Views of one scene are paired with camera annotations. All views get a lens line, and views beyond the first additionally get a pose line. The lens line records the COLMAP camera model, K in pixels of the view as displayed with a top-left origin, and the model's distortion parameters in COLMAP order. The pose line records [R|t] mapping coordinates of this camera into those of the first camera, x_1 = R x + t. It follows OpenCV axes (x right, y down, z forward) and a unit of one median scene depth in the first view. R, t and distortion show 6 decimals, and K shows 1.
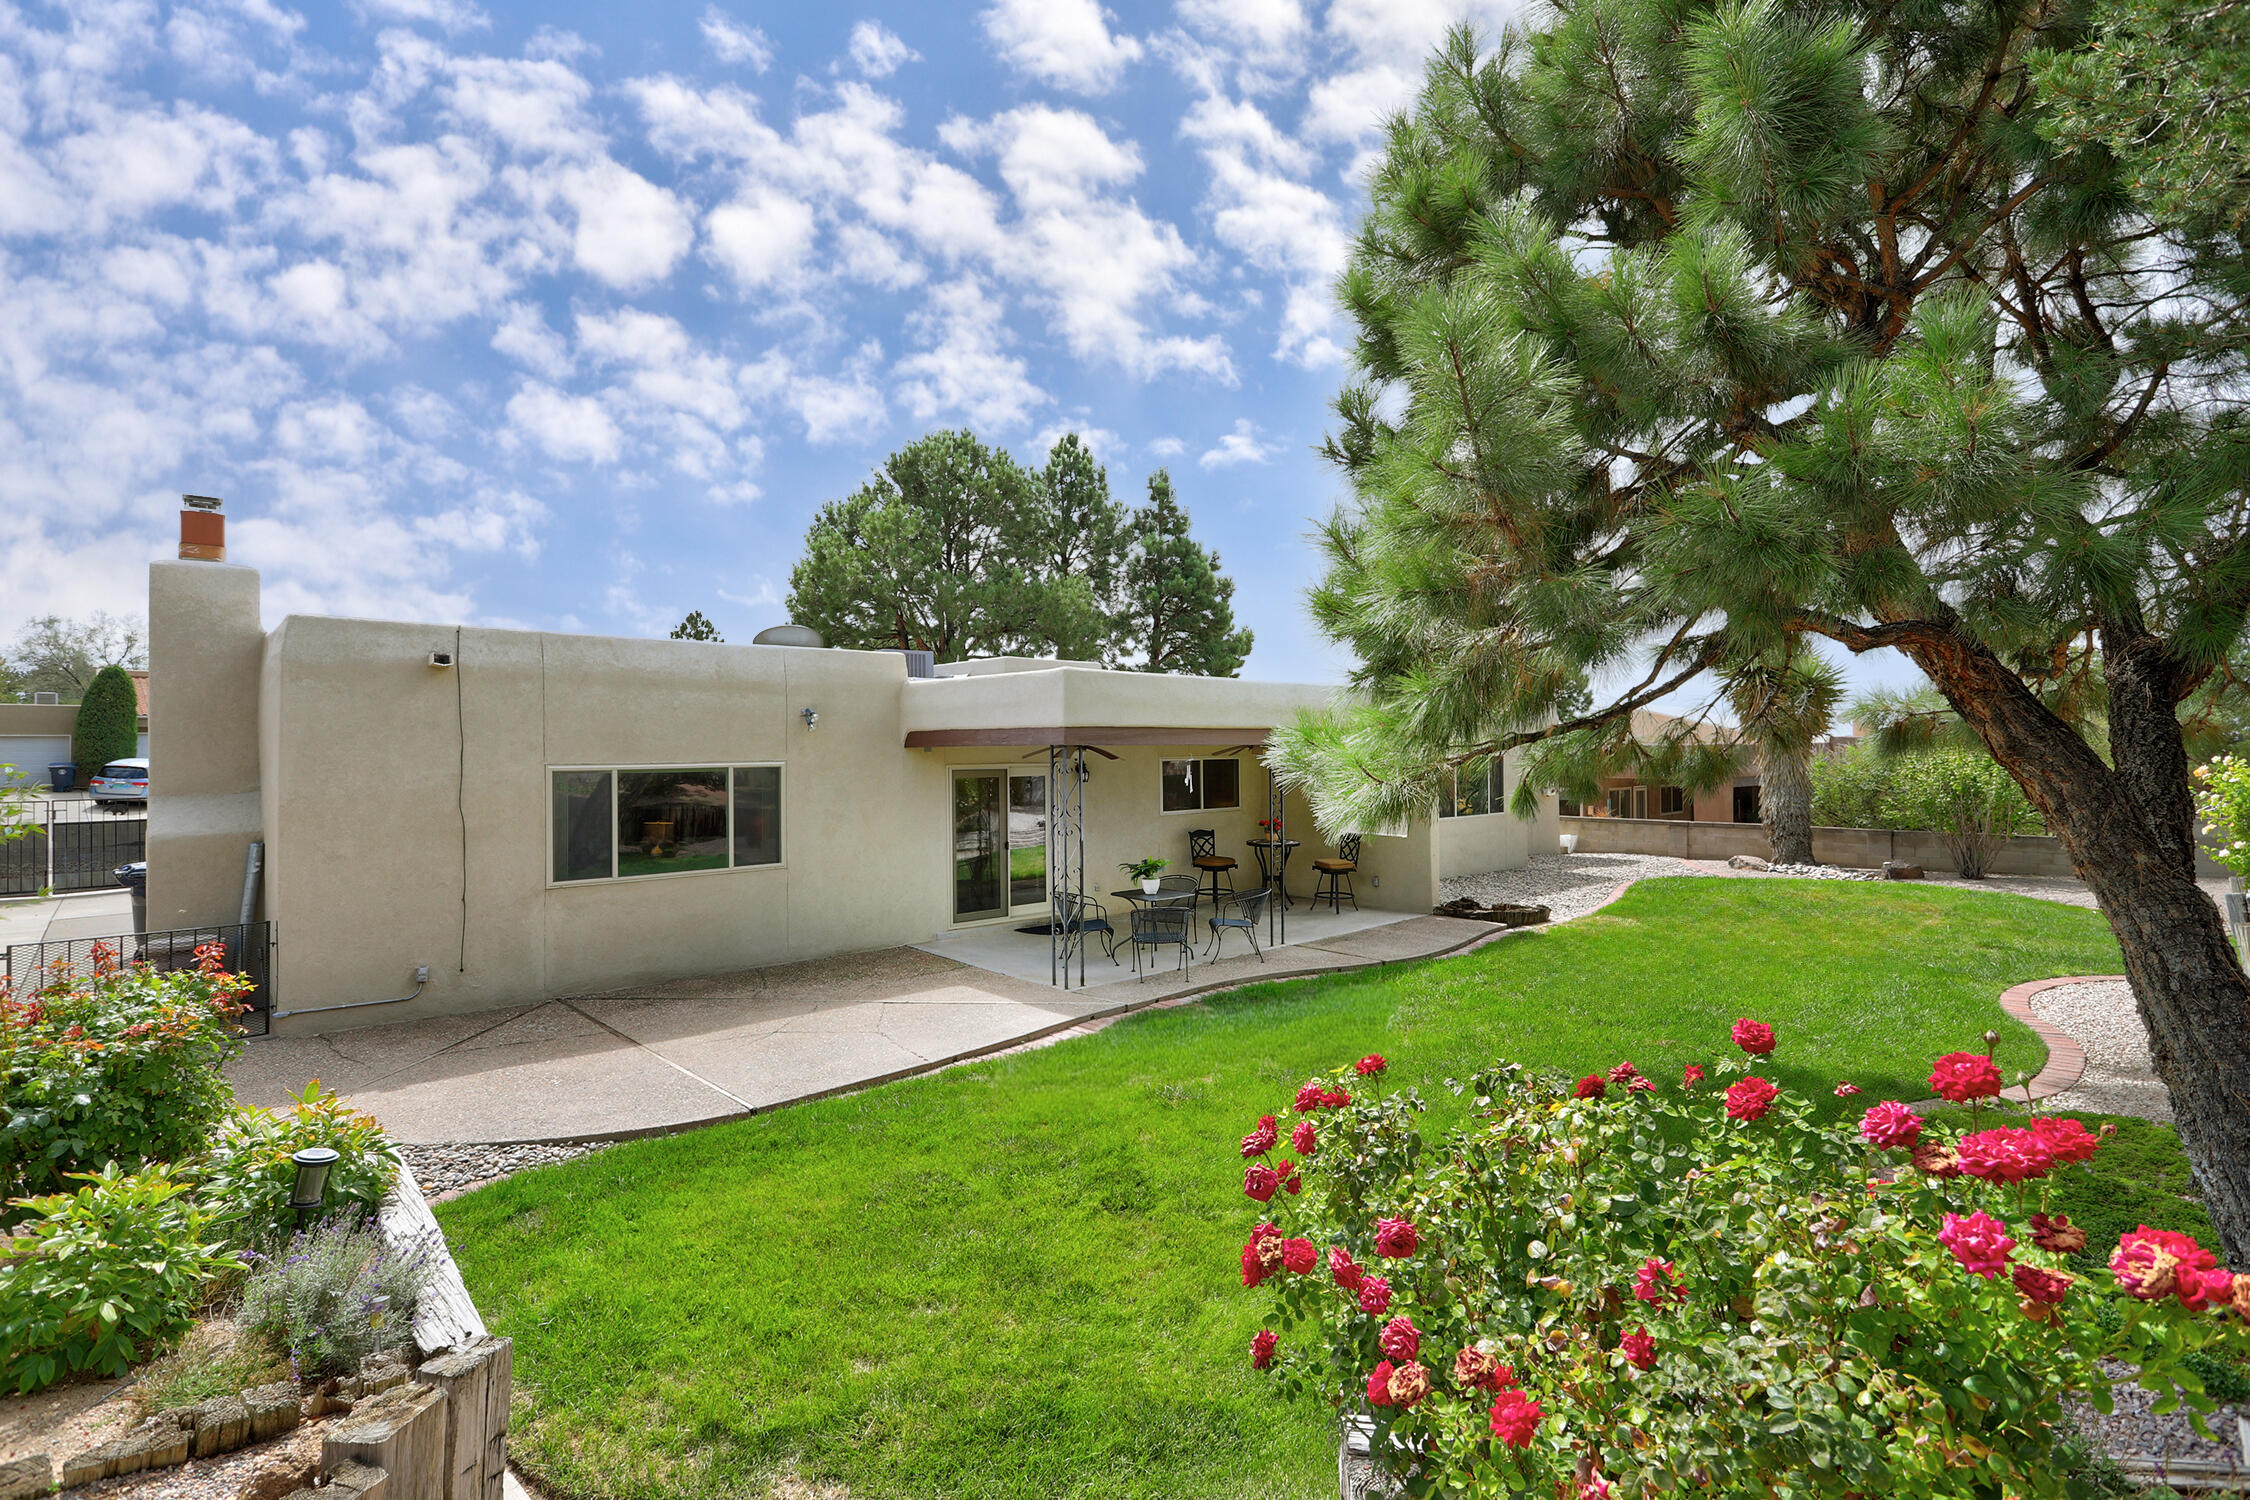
lens RADIAL K [[1065.7, 0, 1125.0], [0, 1065.7, 750.0], [0, 0, 1]] dist [0.001189, 0.000139]
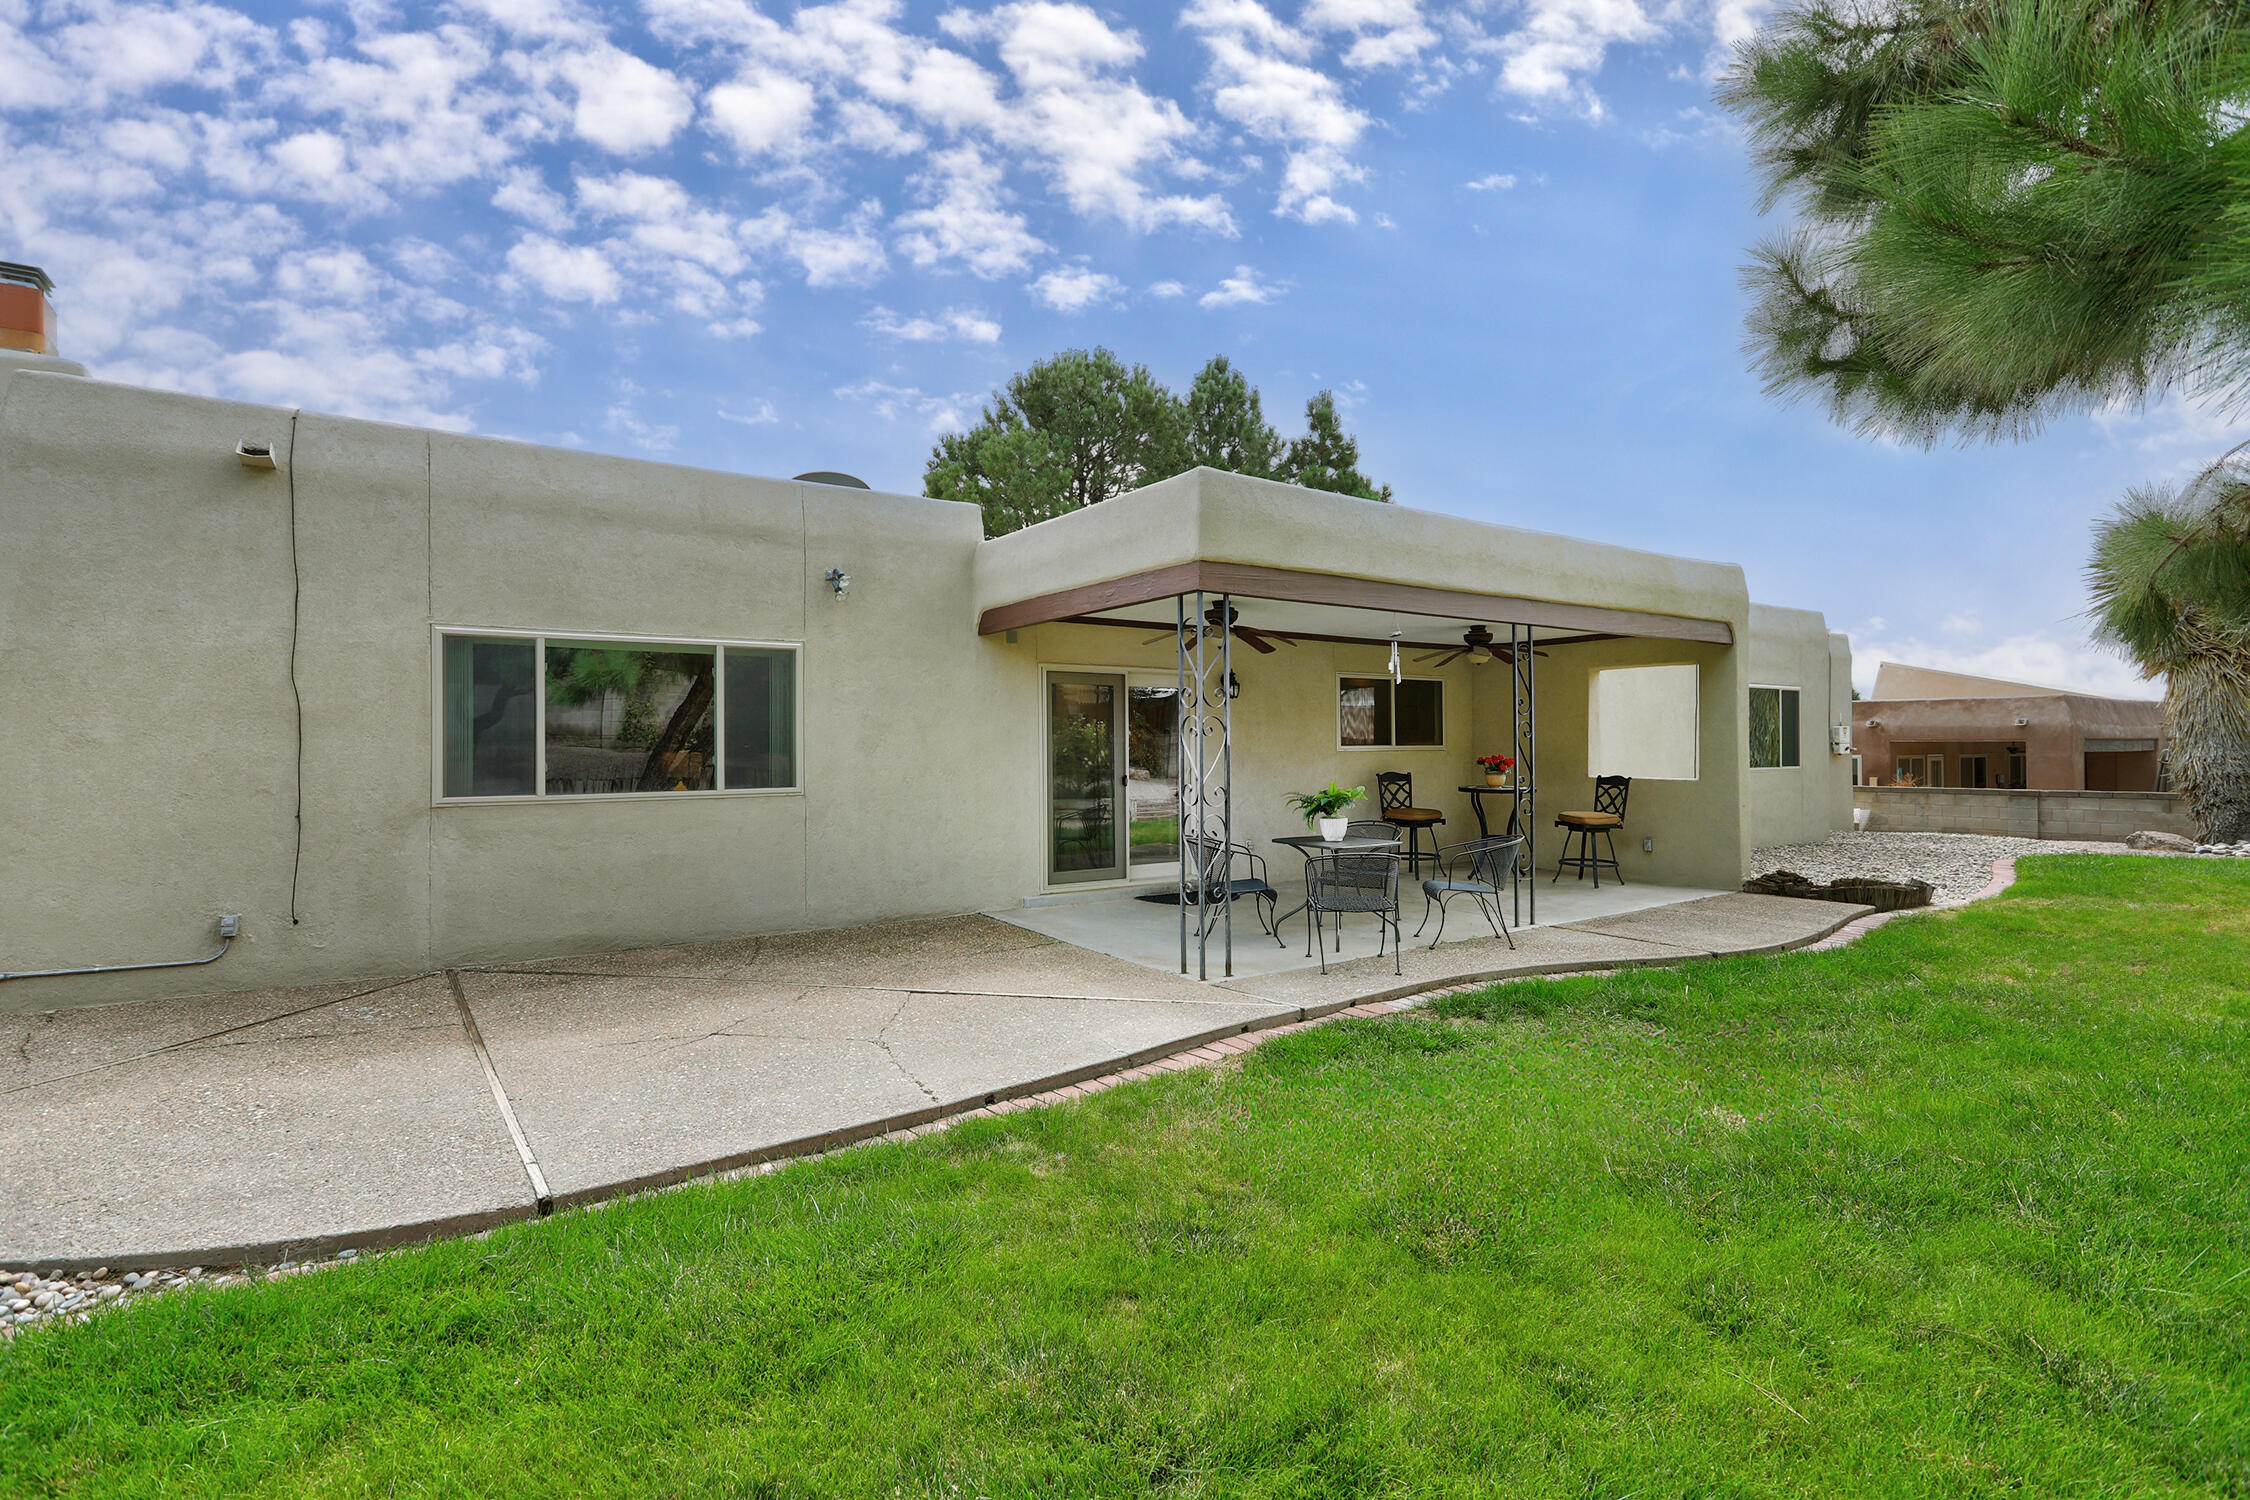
lens RADIAL K [[1033.4, 0, 1125.0], [0, 1033.4, 750.0], [0, 0, 1]] dist [0.001528, 0.000942]
pose [[0.989556, -0.000608, -0.144150, -0.011117], [-0.000226, 0.999983, -0.005770, 0.081966], [0.144151, 0.005742, 0.989539, 0.346704]]
